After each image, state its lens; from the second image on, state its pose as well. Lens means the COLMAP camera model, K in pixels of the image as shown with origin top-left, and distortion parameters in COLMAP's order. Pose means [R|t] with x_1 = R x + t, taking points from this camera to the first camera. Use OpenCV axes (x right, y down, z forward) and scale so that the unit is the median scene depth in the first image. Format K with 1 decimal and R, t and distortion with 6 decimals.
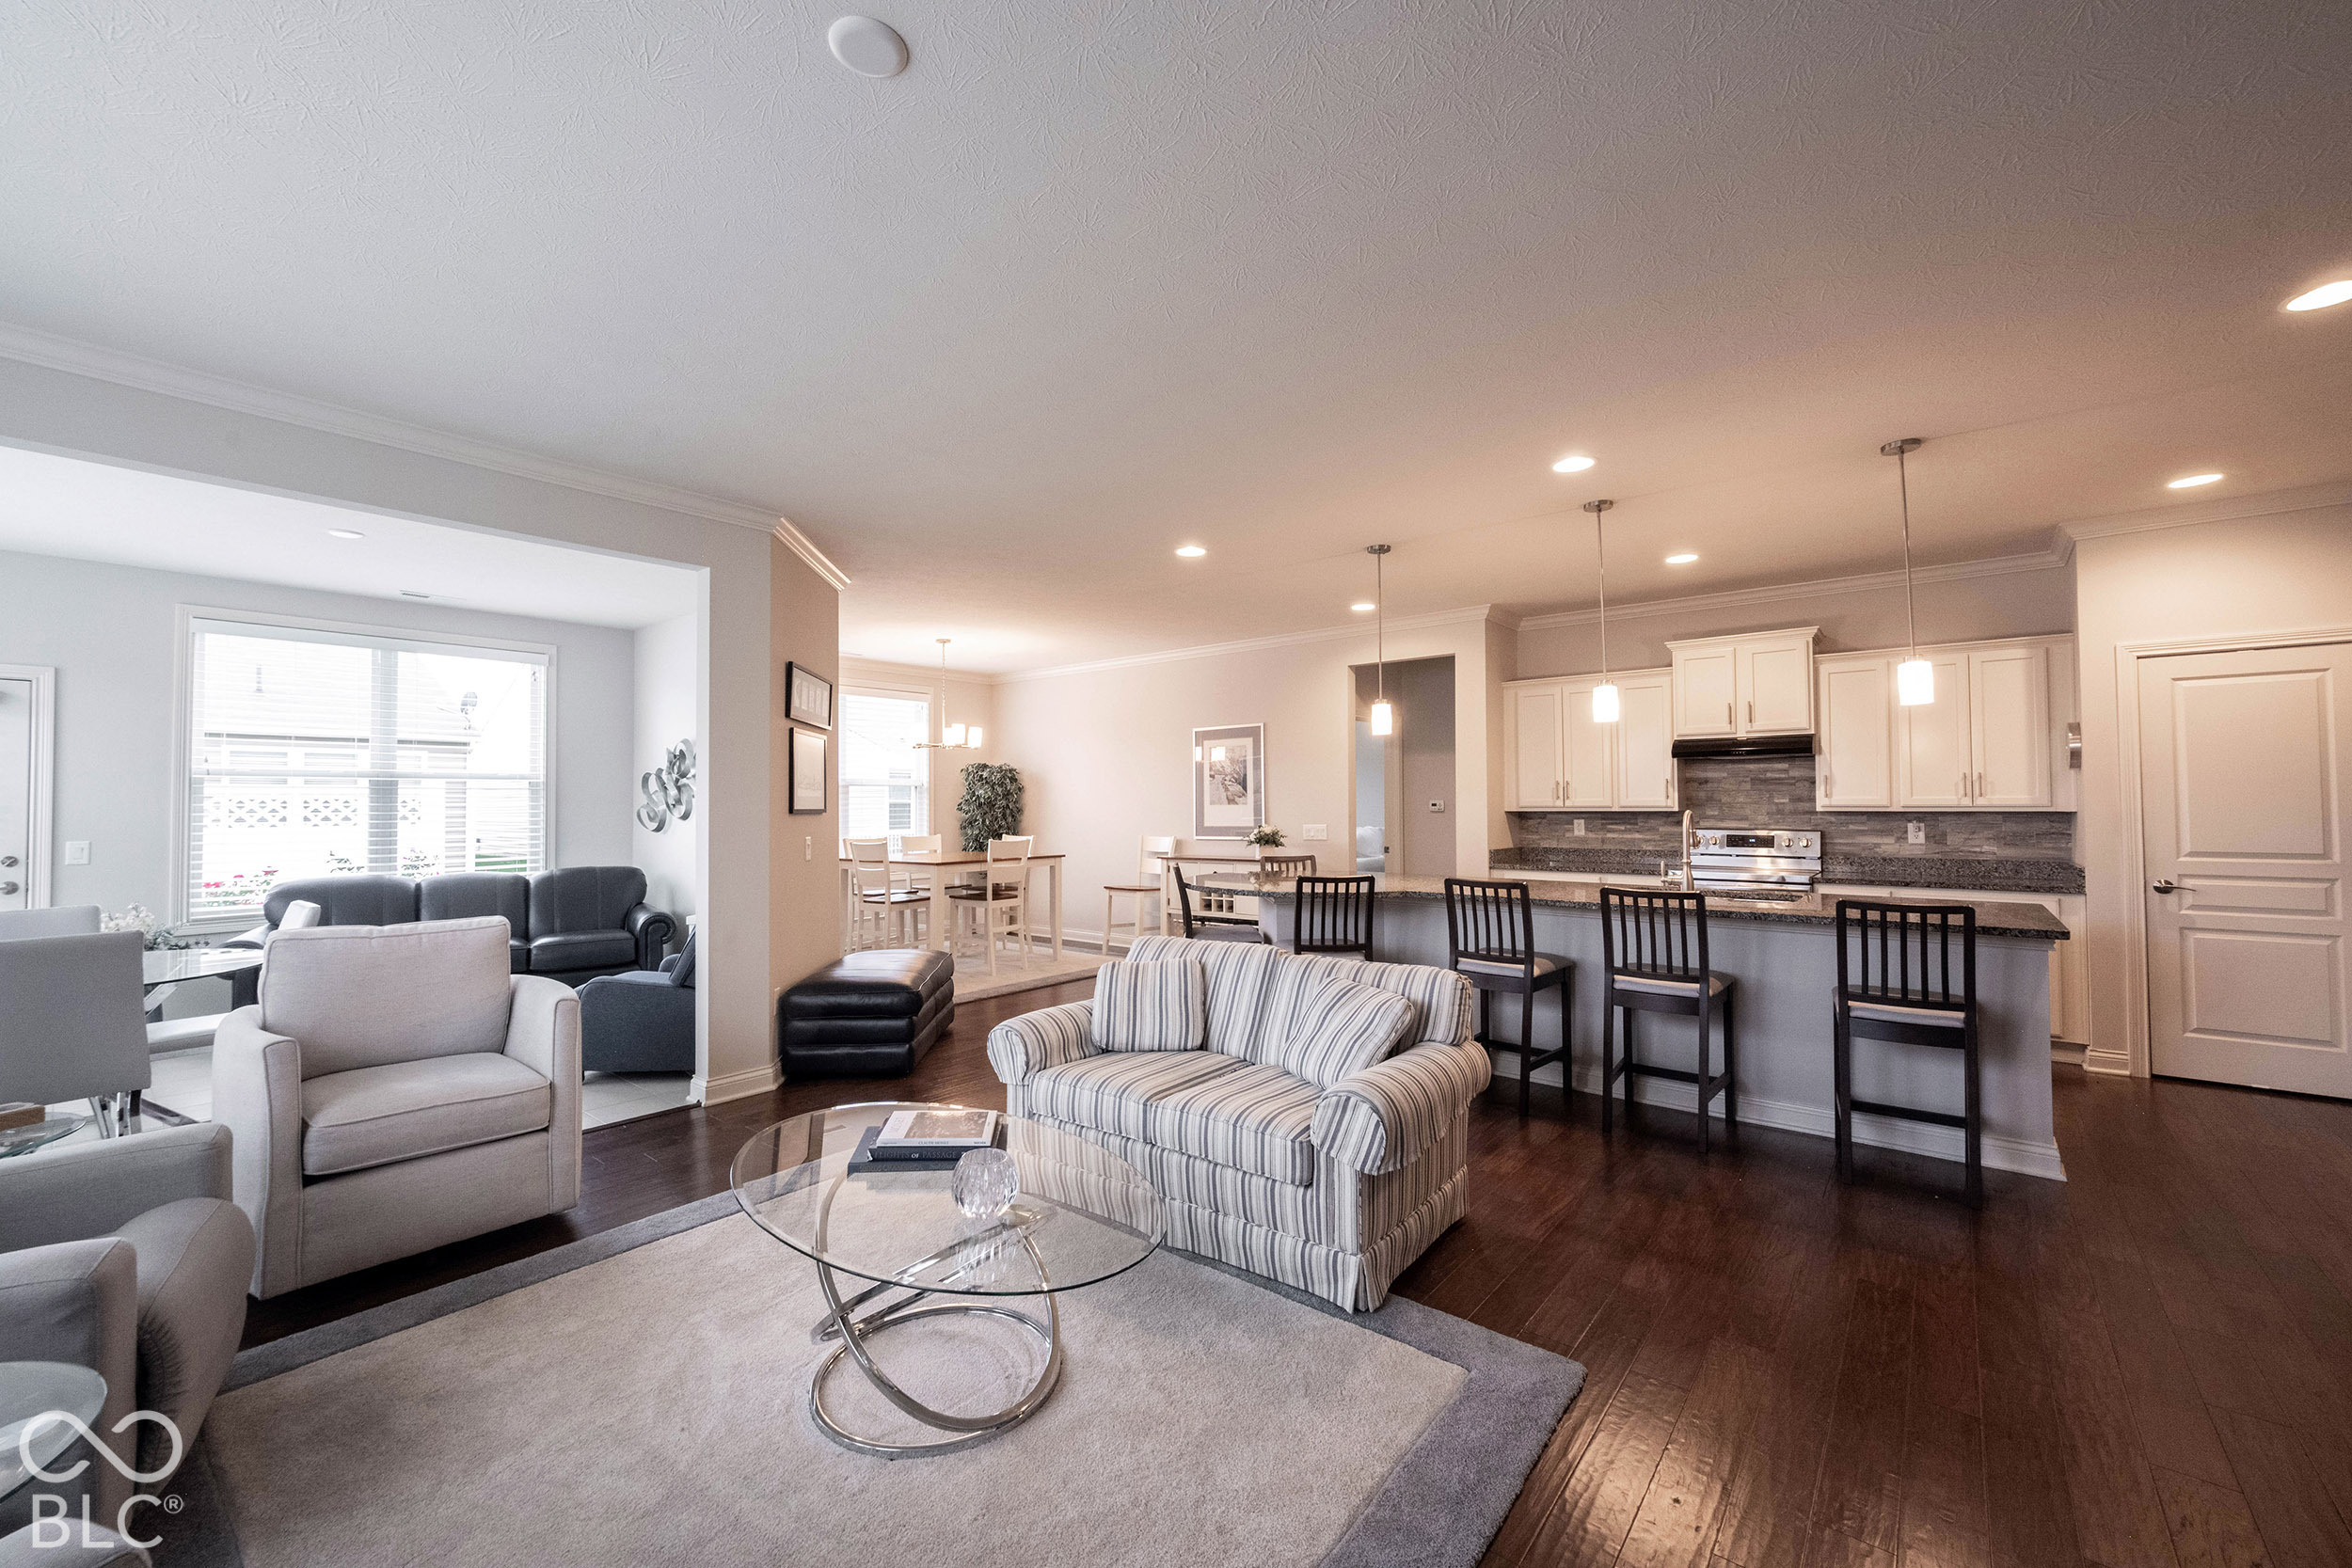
lens RADIAL K [[928.9, 0, 1176.0], [0, 928.9, 784.0], [0, 0, 1]] dist [0.000930, 0.000405]
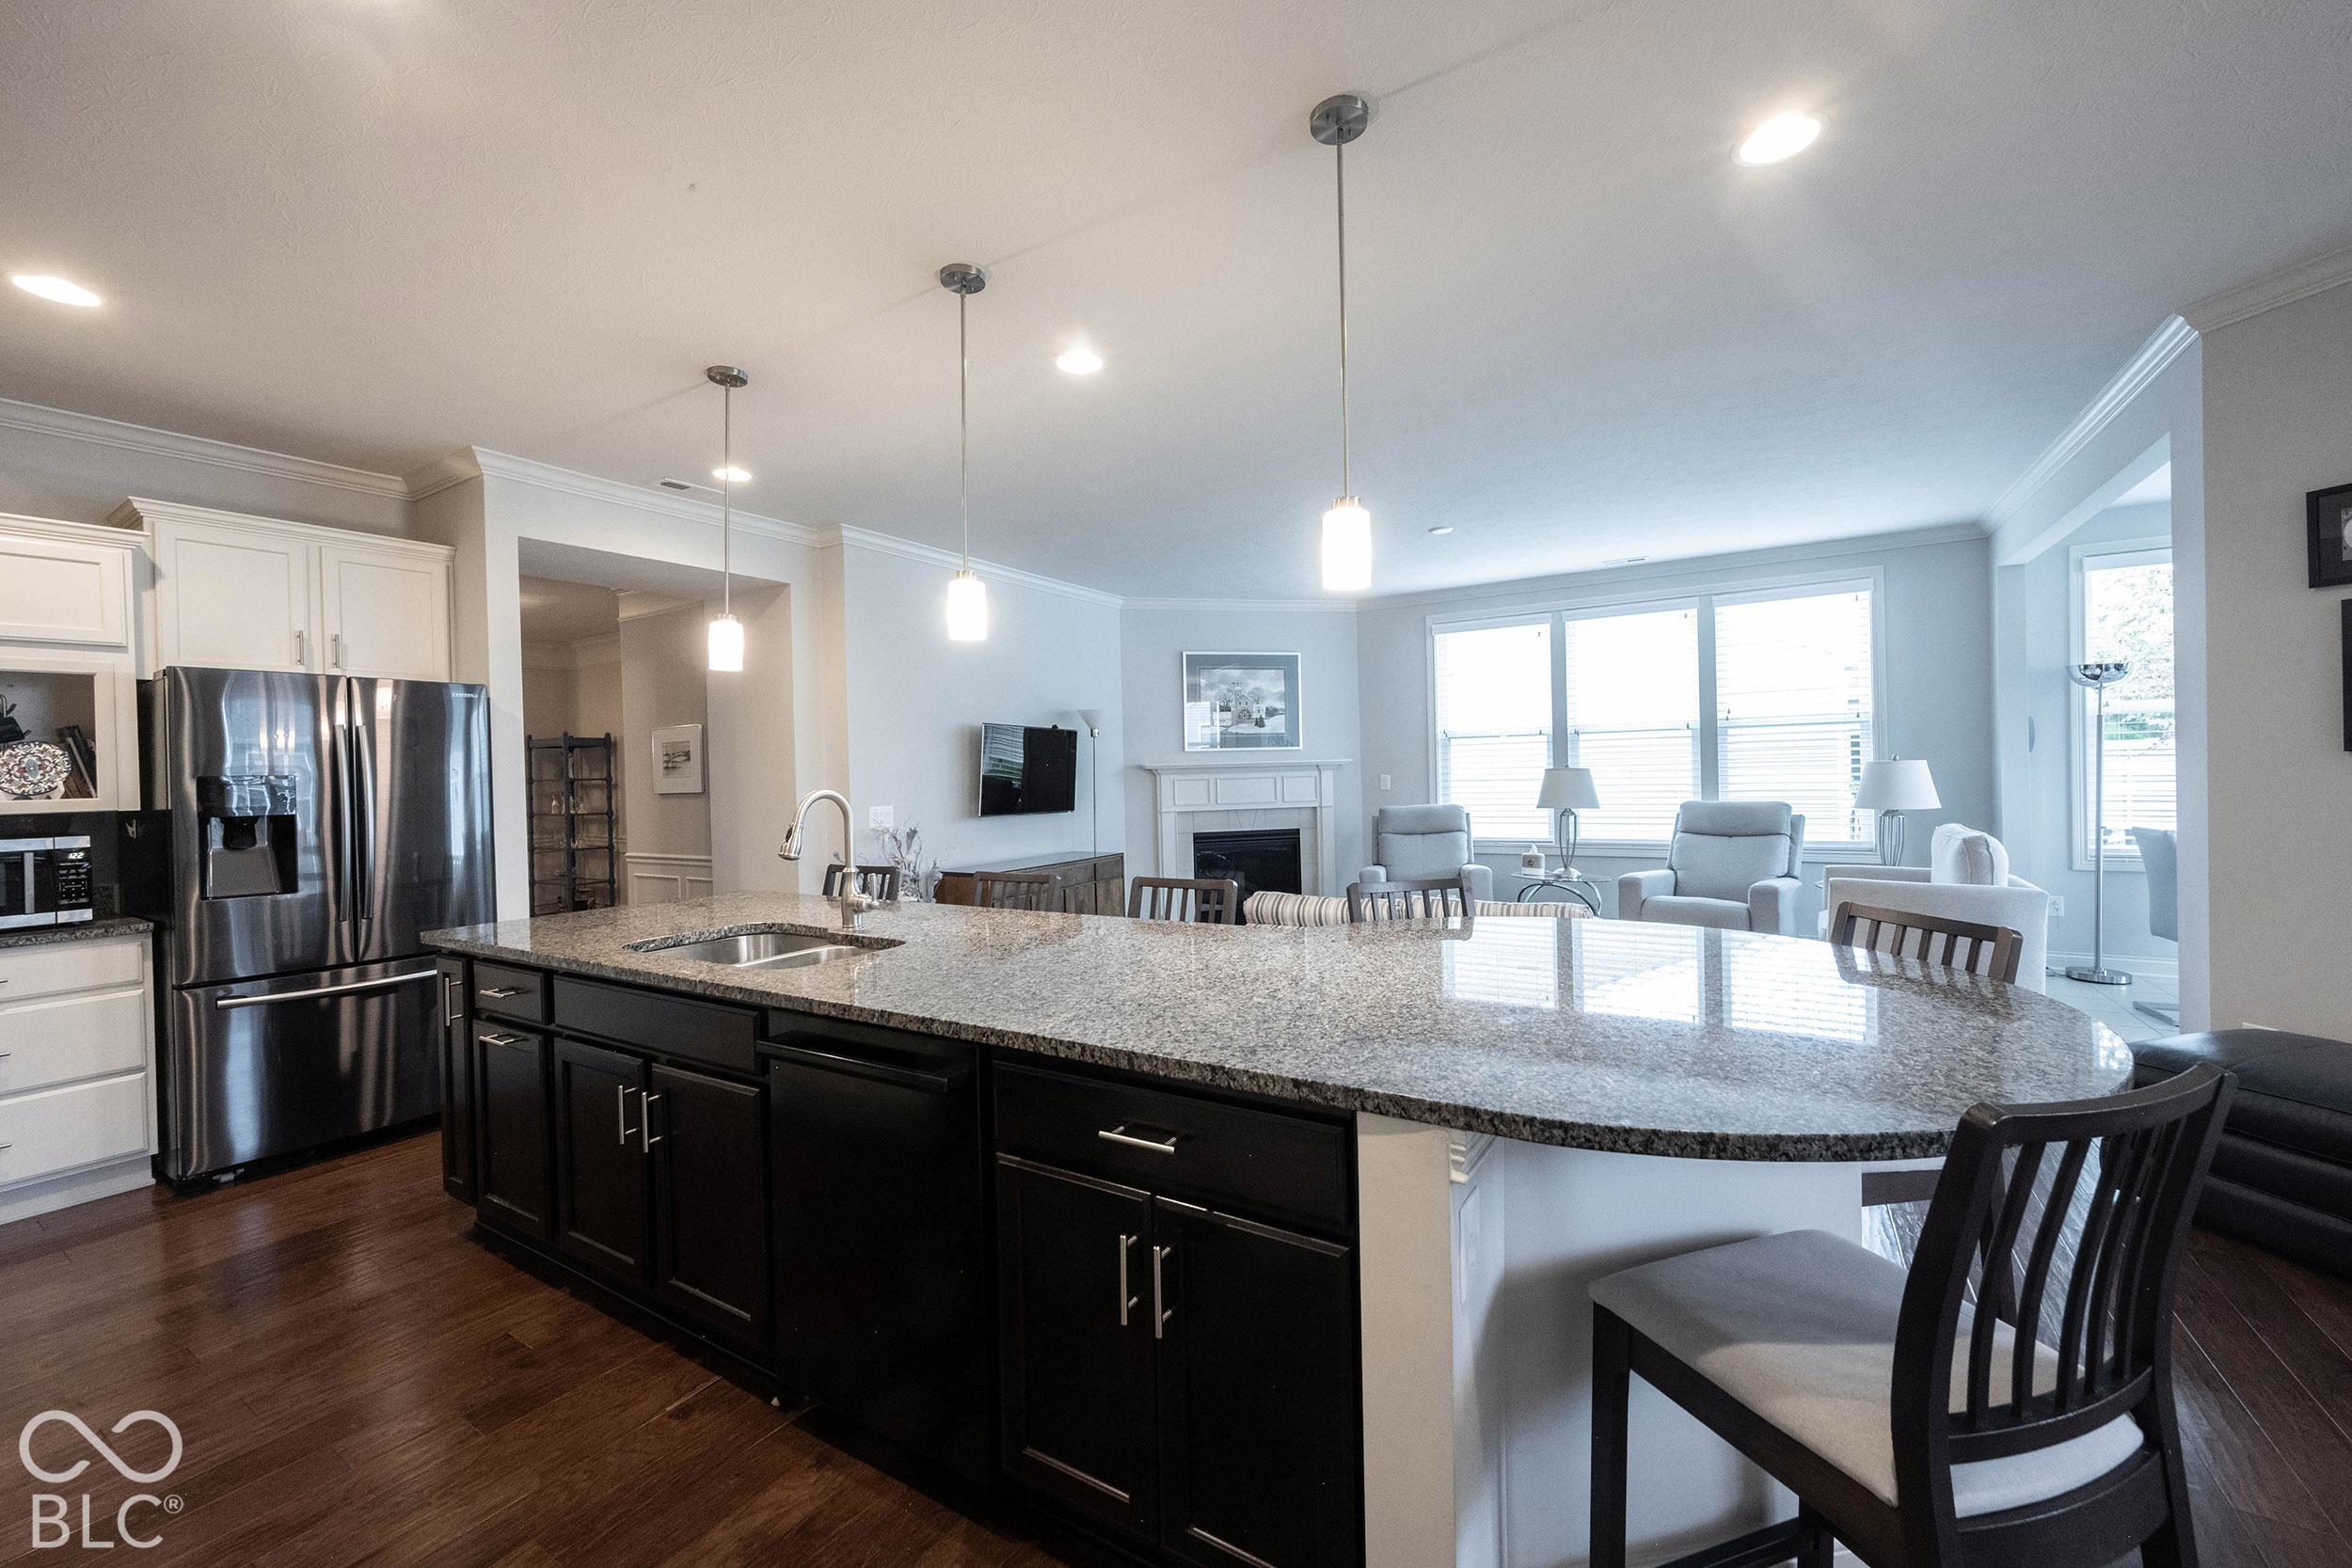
lens RADIAL K [[928.9, 0, 1176.0], [0, 928.9, 784.0], [0, 0, 1]] dist [0.000930, 0.000405]
pose [[-0.991168, 0.030419, -0.129080, 0.361902], [0.031904, 0.999446, -0.009452, 0.034080], [0.128721, -0.013487, -0.991589, 1.451530]]
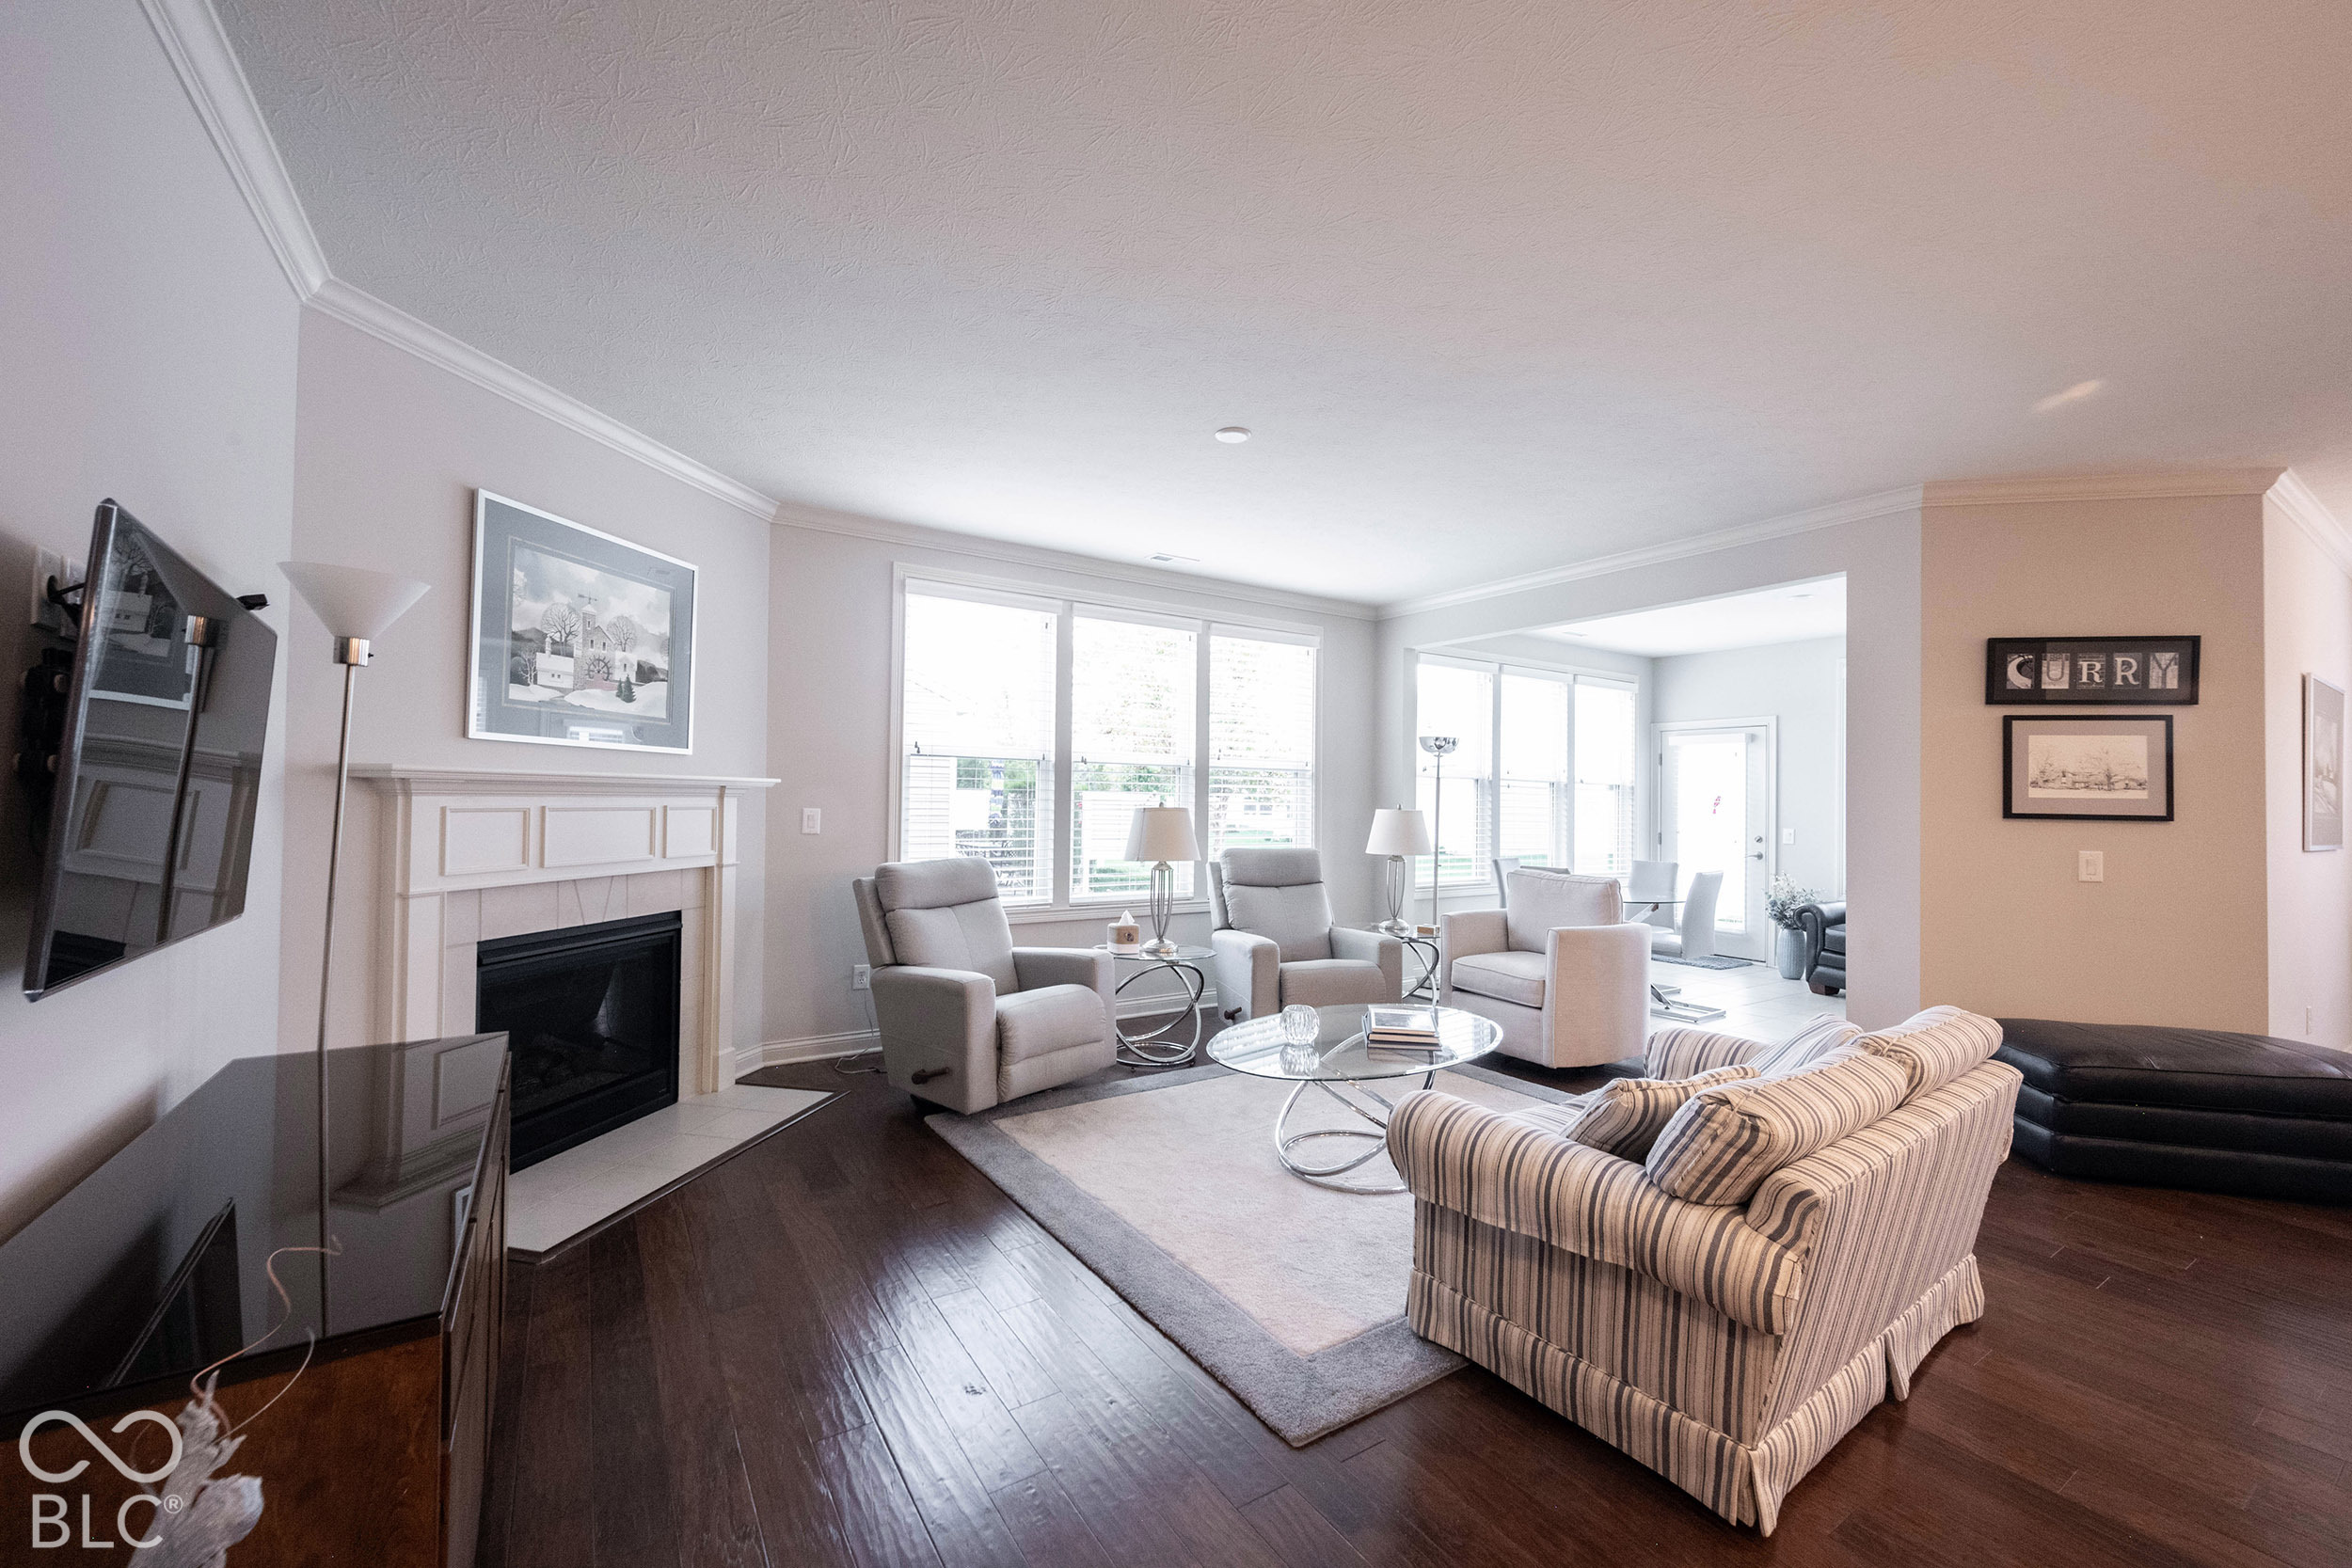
lens RADIAL K [[928.9, 0, 1176.0], [0, 928.9, 784.0], [0, 0, 1]] dist [0.000930, 0.000405]
pose [[-0.294846, -0.016366, -0.955405, 0.599373], [0.007812, 0.999779, -0.019537, 0.011424], [0.955513, -0.013224, -0.294653, 0.527640]]
